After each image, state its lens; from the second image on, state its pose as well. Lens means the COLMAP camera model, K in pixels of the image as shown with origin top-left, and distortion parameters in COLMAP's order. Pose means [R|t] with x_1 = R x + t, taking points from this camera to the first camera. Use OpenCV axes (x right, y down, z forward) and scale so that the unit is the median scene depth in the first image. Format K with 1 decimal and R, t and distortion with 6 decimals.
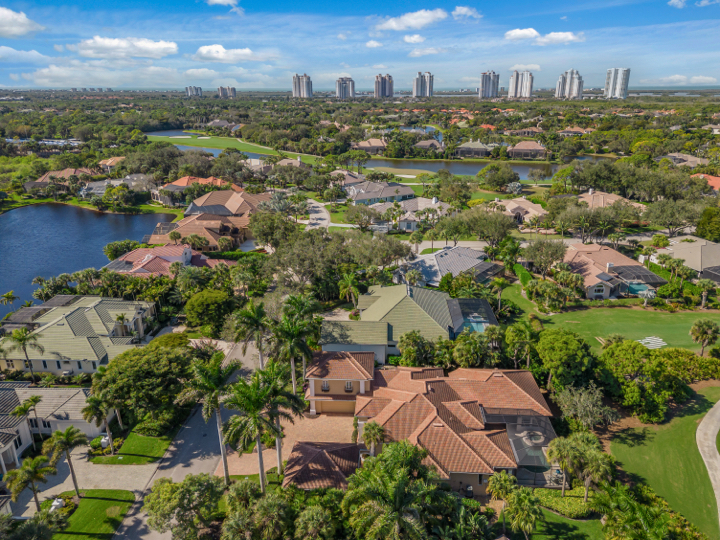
lens RADIAL K [[511.7, 0, 360.0], [0, 511.7, 270.0], [0, 0, 1]] dist [0.003818, 0.000380]
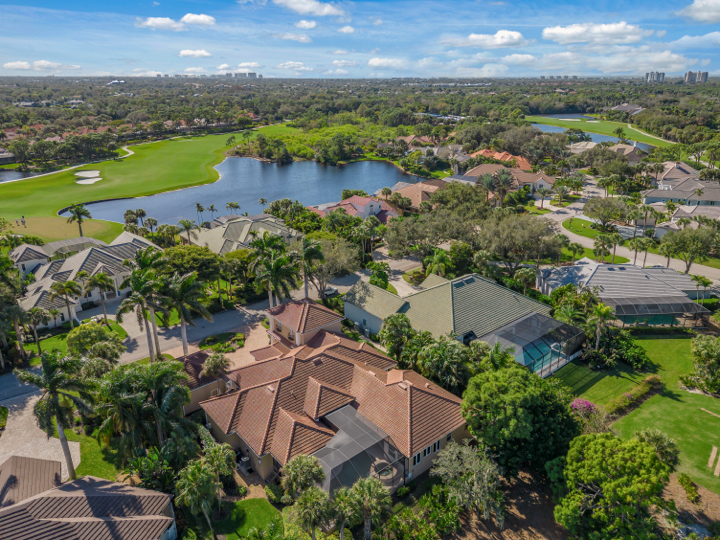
lens RADIAL K [[496.4, 0, 358.2], [0, 496.4, 258.7], [0, 0, 1]] dist [0.005713, -0.001961]
pose [[0.662207, 0.245615, -0.707923, 0.152616], [-0.239067, 0.964632, 0.111052, -0.012328], [0.710161, 0.095702, 0.697504, 0.082577]]
